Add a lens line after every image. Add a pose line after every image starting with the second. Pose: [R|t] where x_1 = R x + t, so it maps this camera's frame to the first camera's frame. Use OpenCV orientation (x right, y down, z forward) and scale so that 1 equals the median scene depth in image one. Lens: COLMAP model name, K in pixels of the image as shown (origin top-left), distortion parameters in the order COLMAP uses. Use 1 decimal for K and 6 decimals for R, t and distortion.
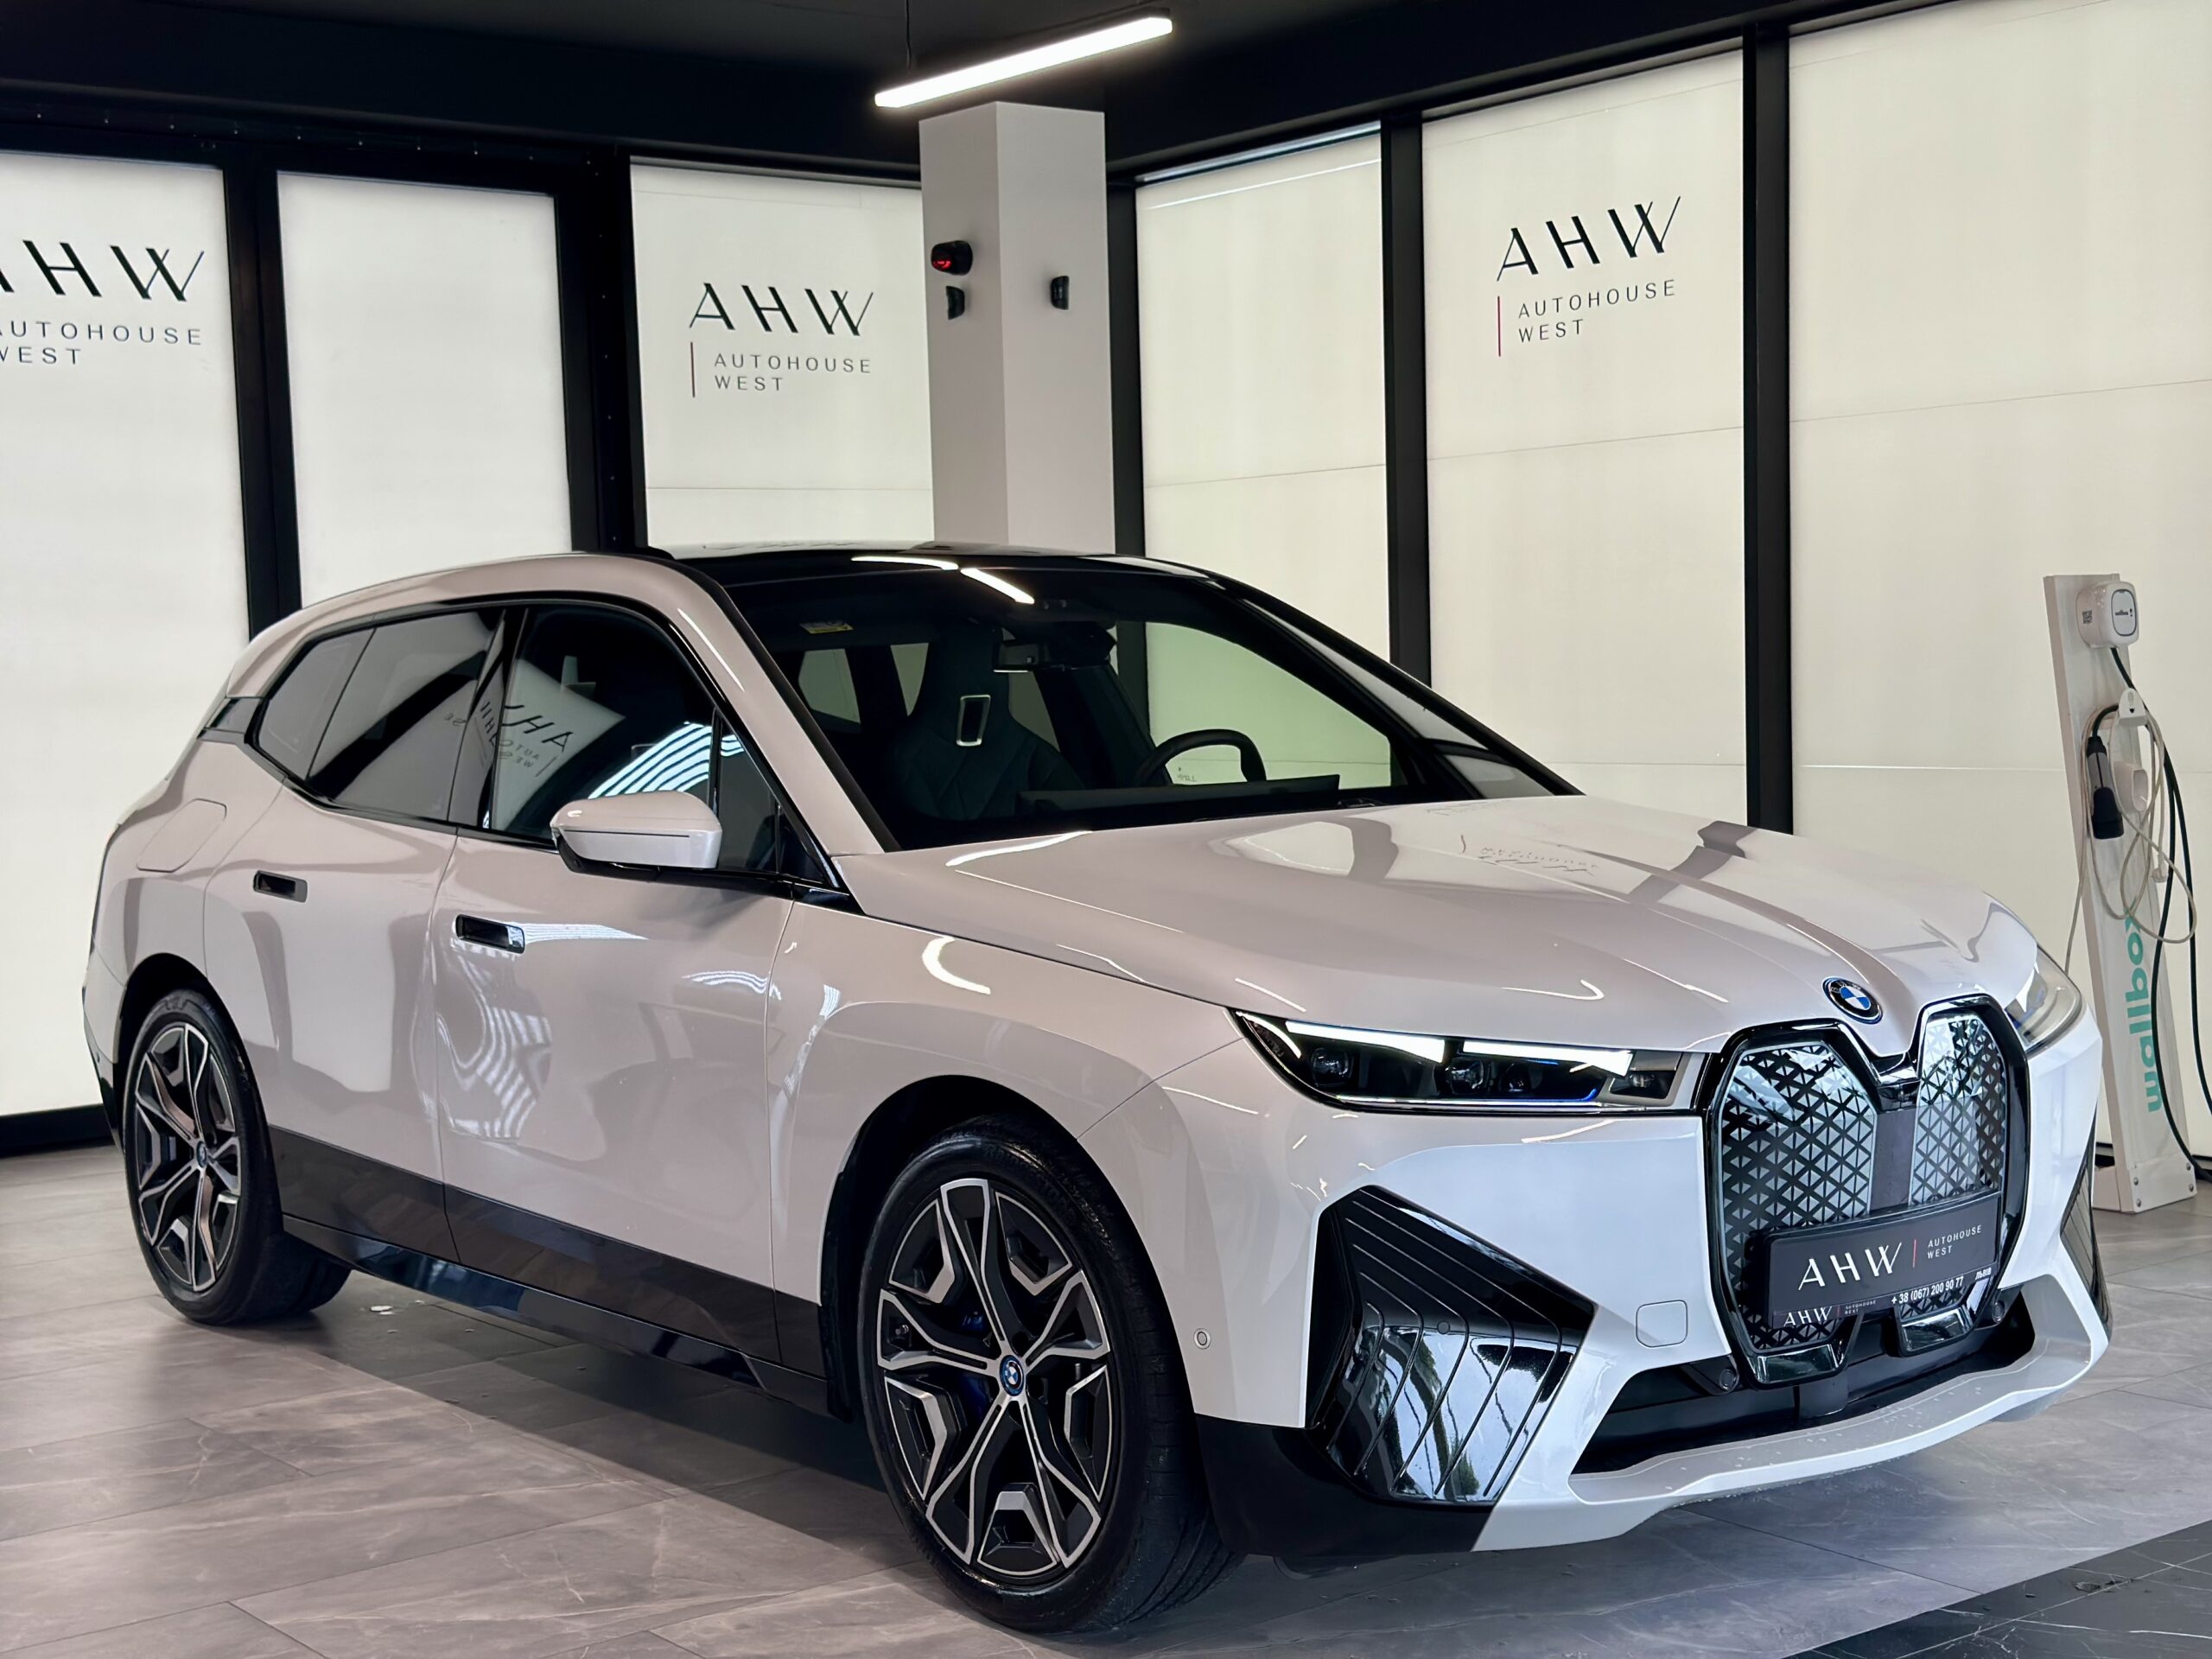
lens RADIAL K [[3047.6, 0, 1160.6], [0, 3047.6, 801.0], [0, 0, 1]] dist [0.110569, 0.000000]
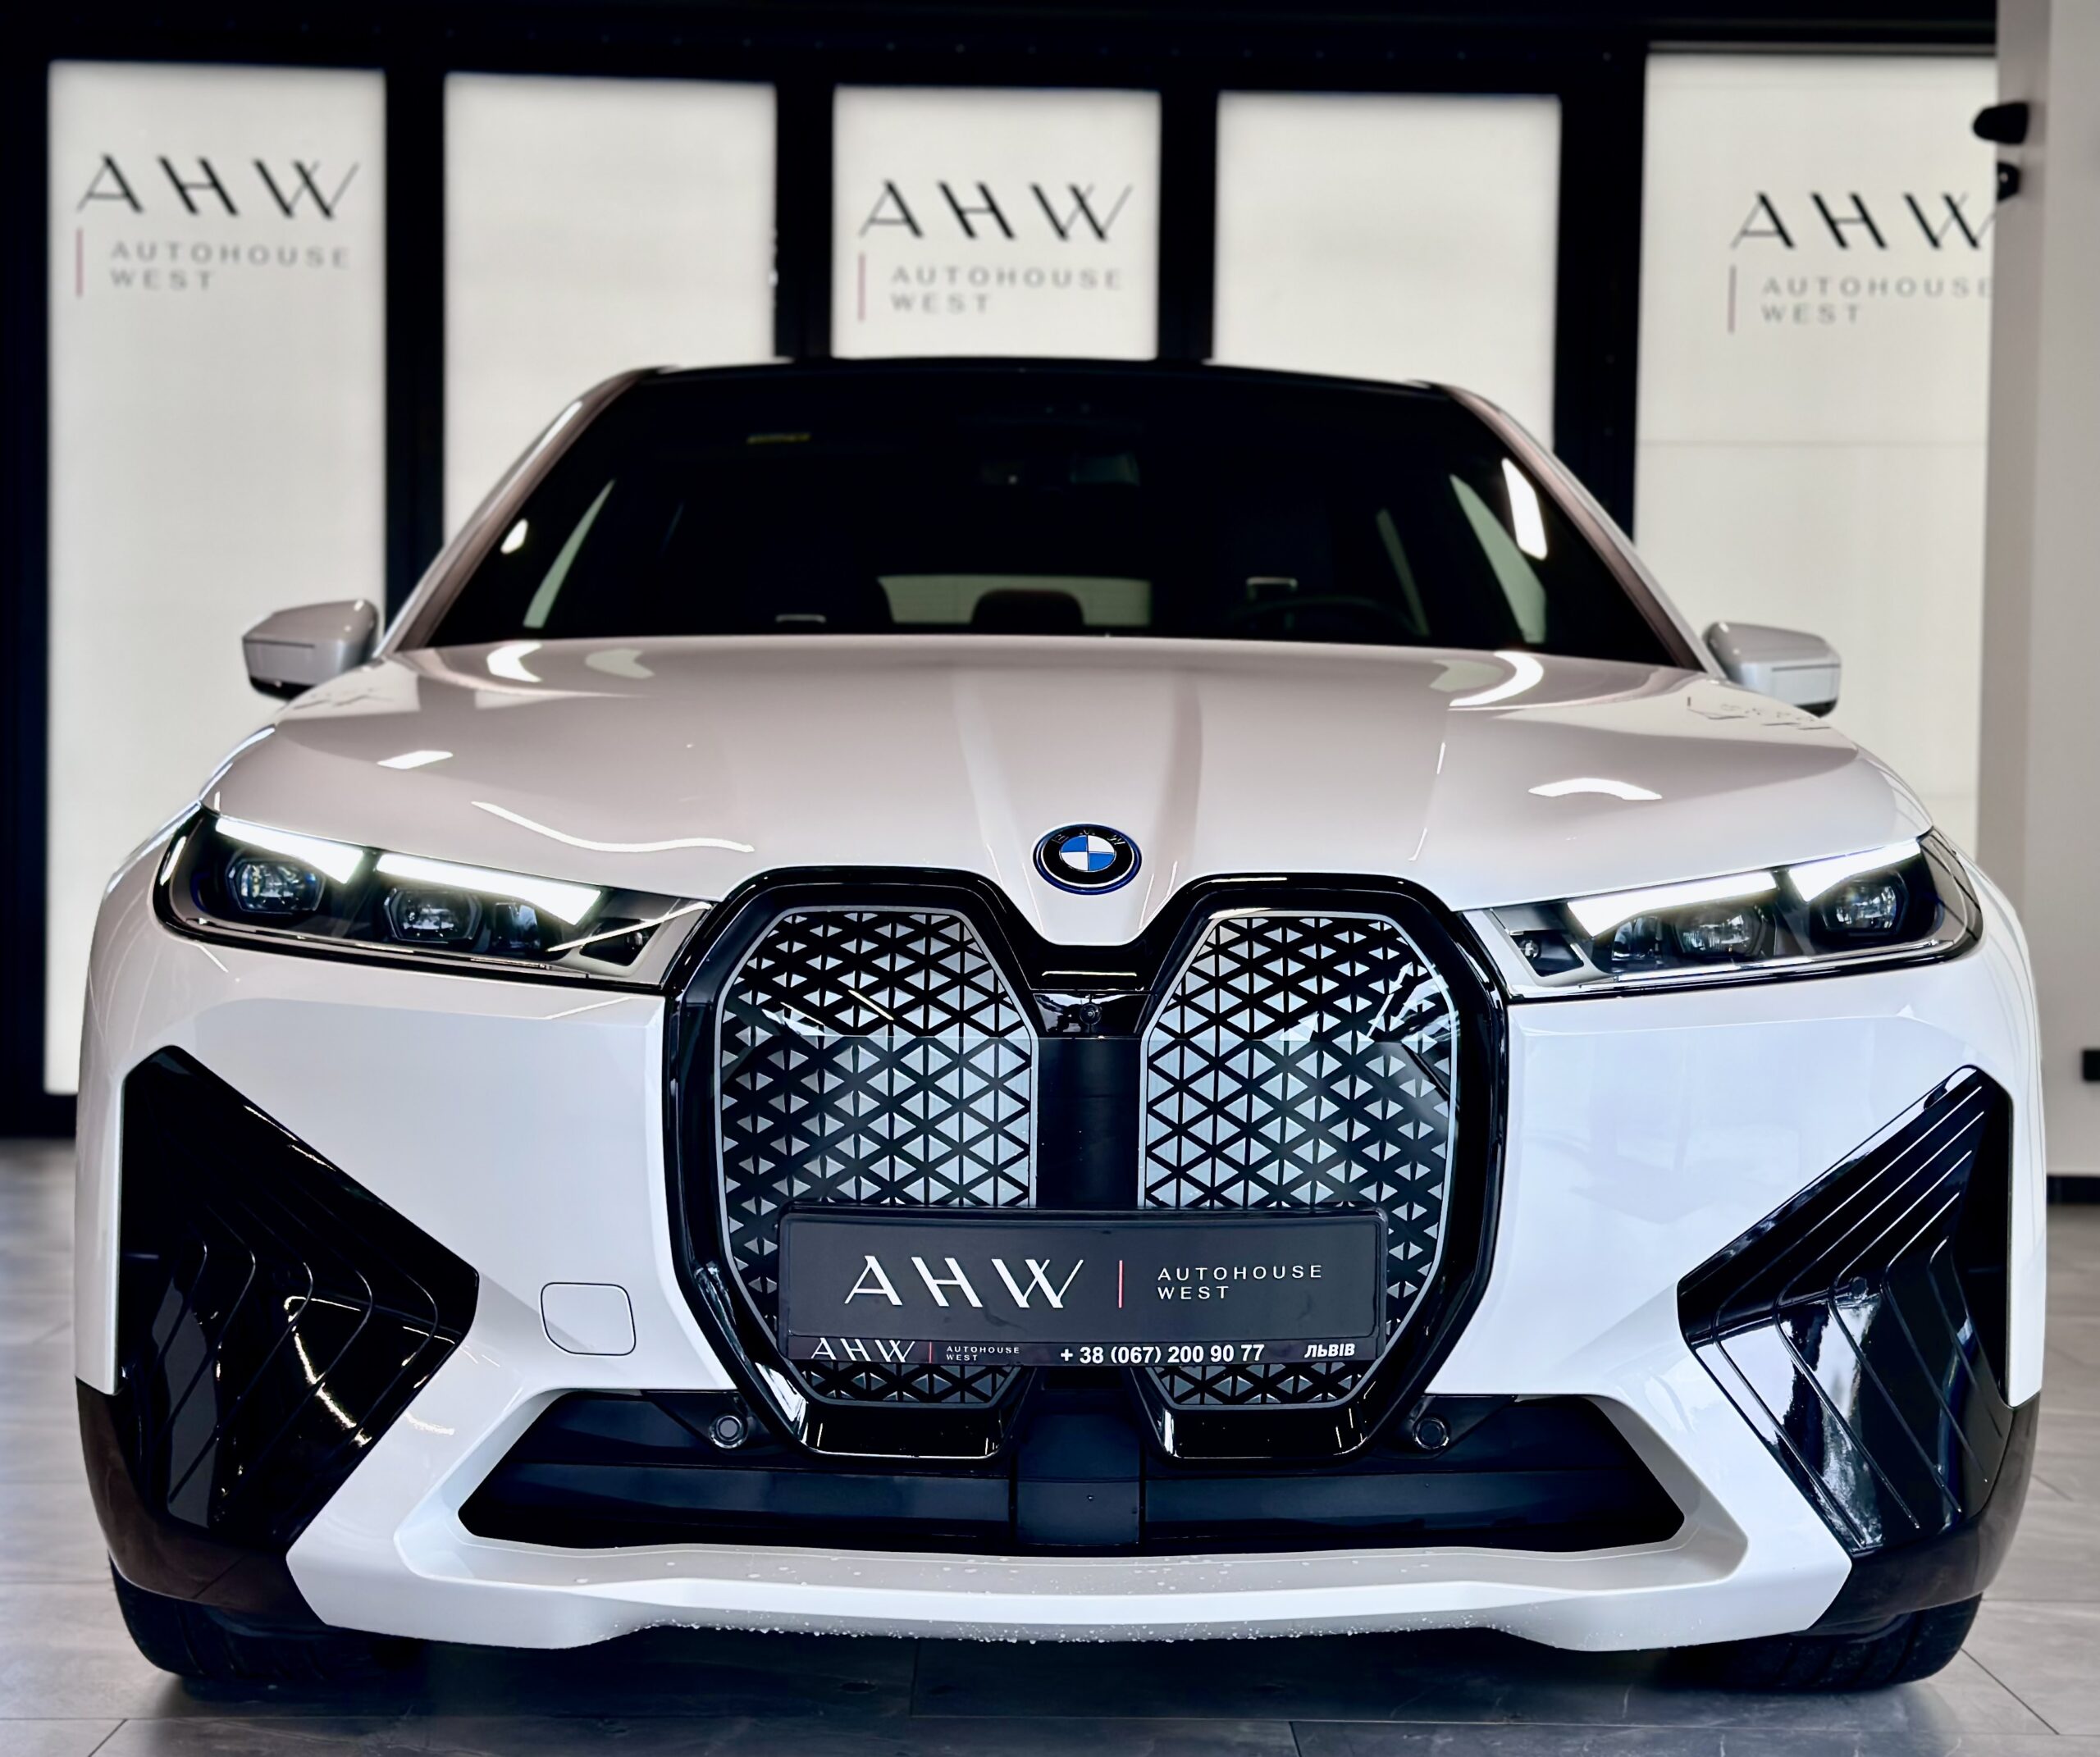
lens RADIAL K [[3252.8, 0, 1232.2], [0, 3252.8, 906.9], [0, 0, 1]] dist [0.089243, 0.000000]
pose [[0.791063, 0.050293, -0.609664, 0.641125], [-0.065274, 0.997865, -0.002379, 0.074560], [0.608242, 0.041677, 0.792657, 0.511956]]
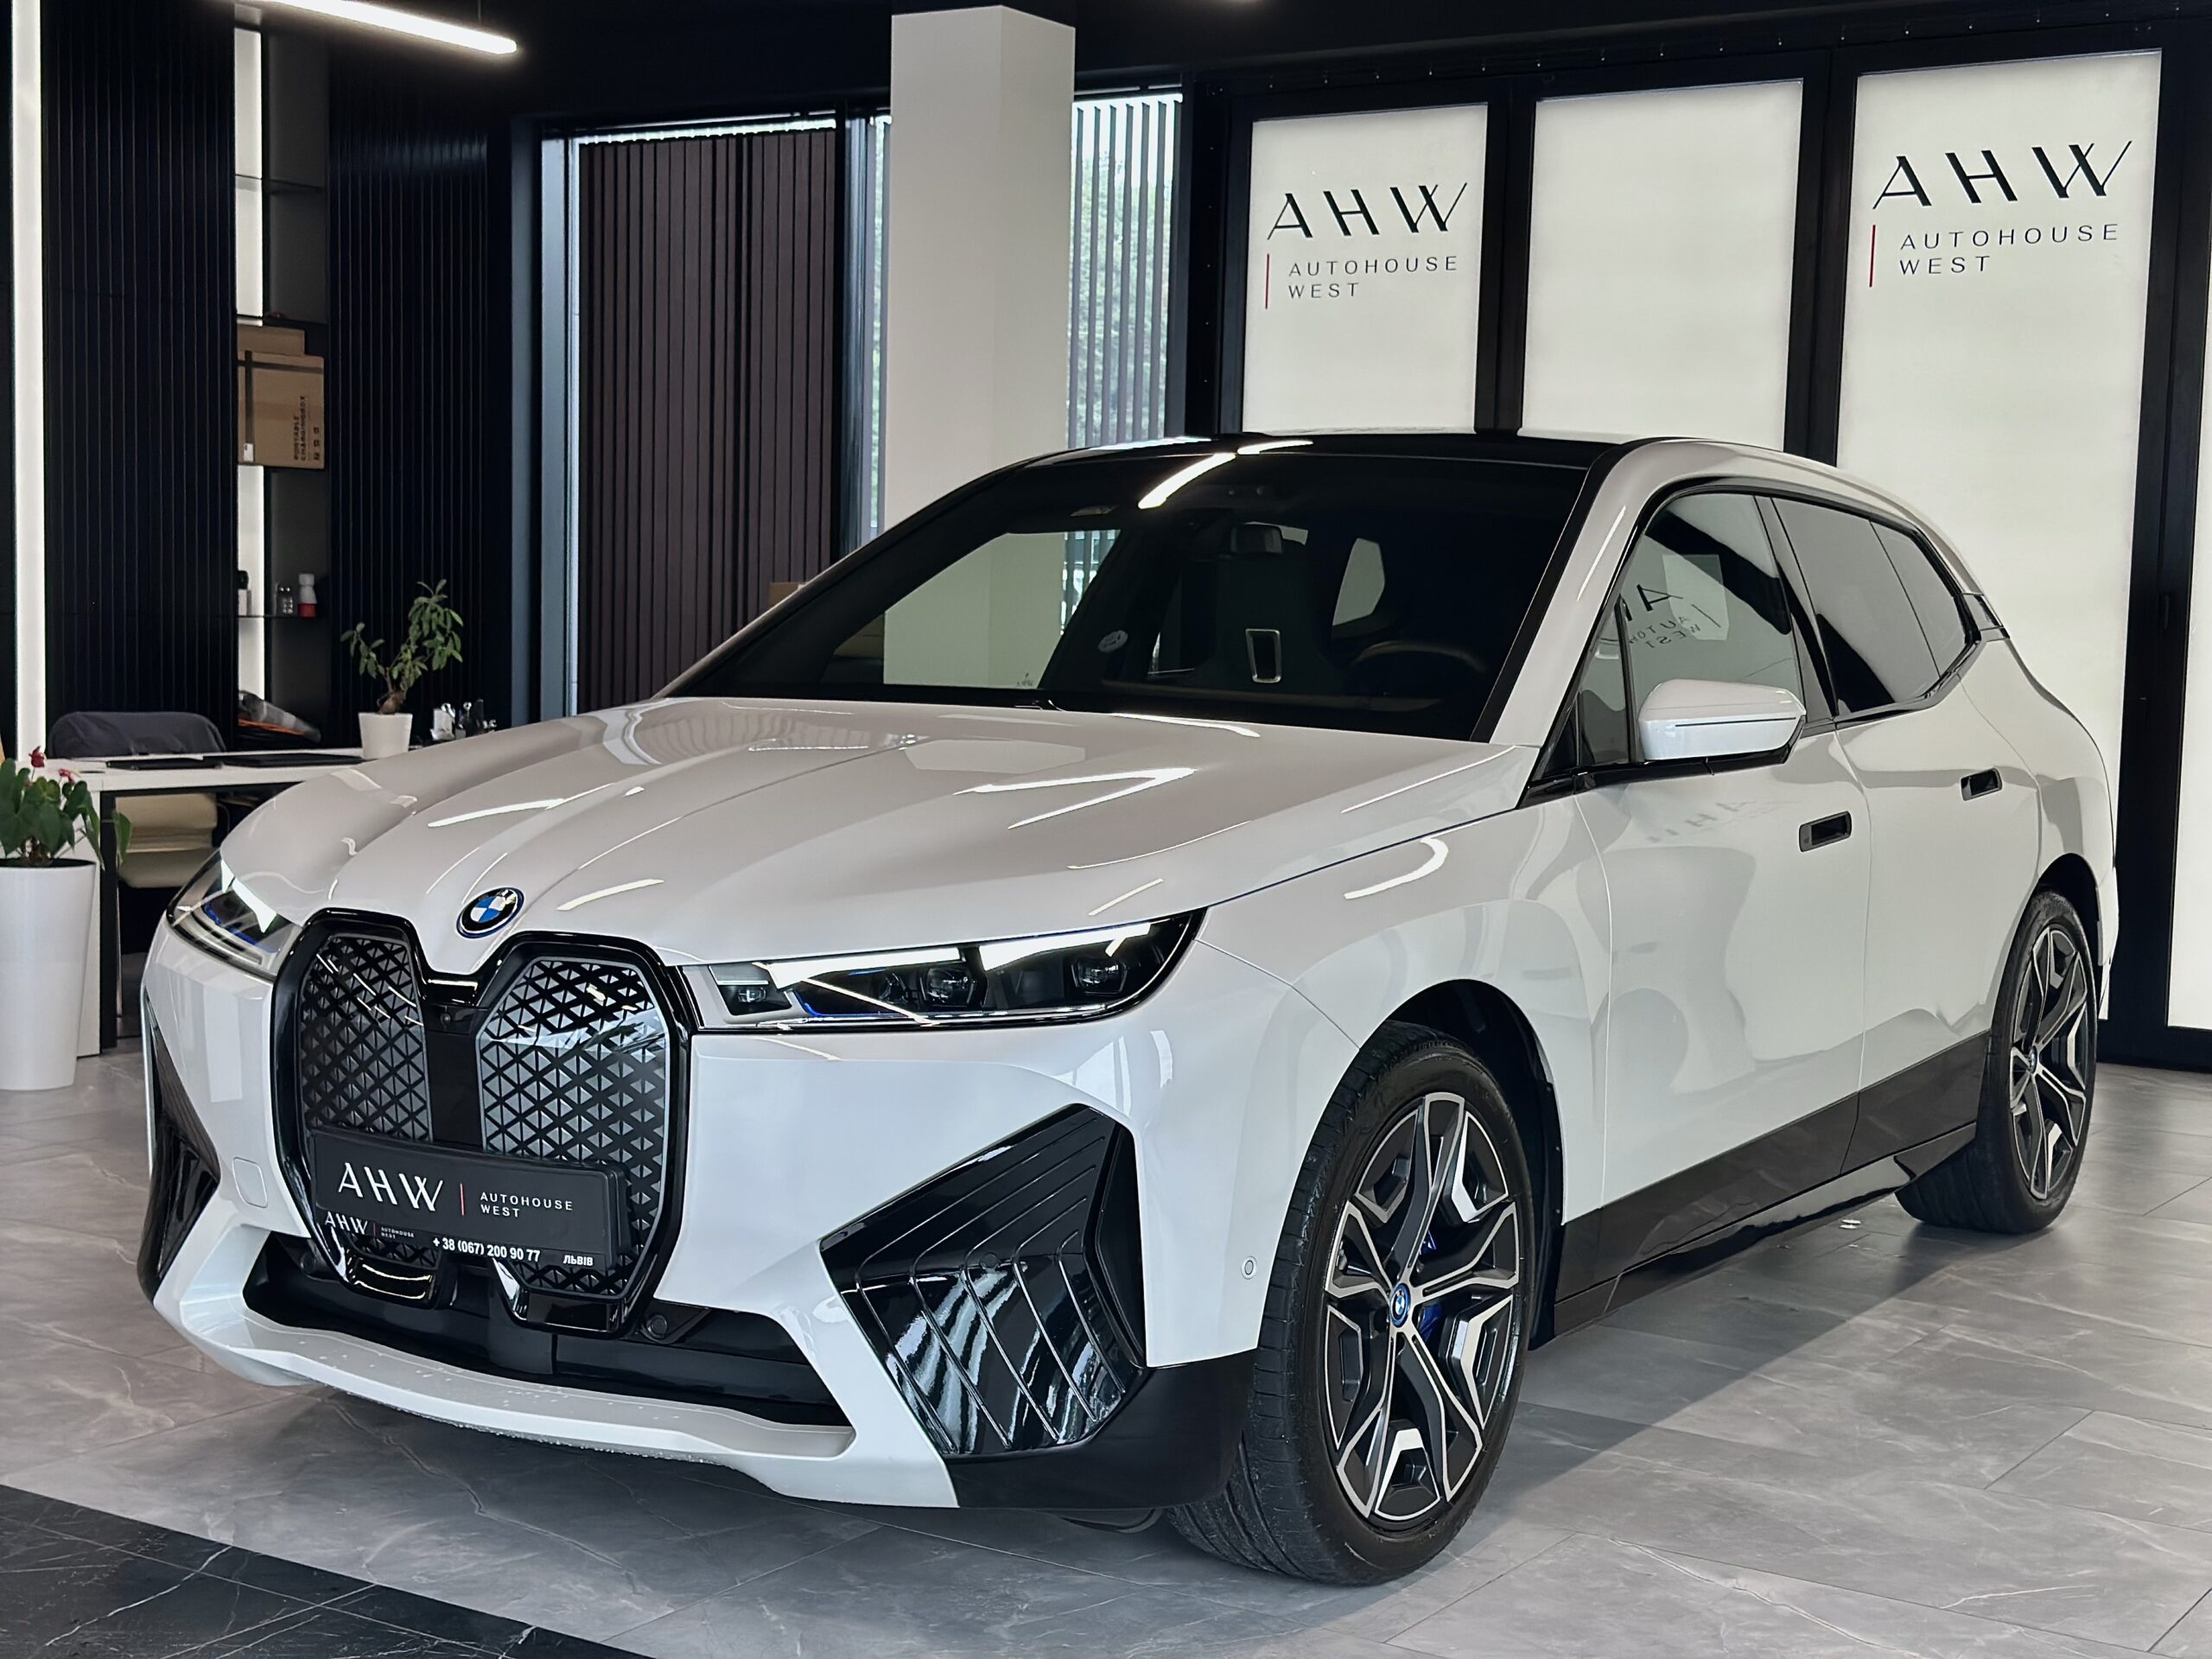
lens RADIAL K [[3047.6, 0, 1170.7], [0, 3047.6, 864.6], [0, 0, 1]] dist [0.110569, 0.000000]
pose [[0.336302, 0.109017, -0.935423, 1.134347], [-0.090804, 0.992403, 0.083012, -0.041488], [0.937366, 0.057023, 0.343646, 0.880933]]
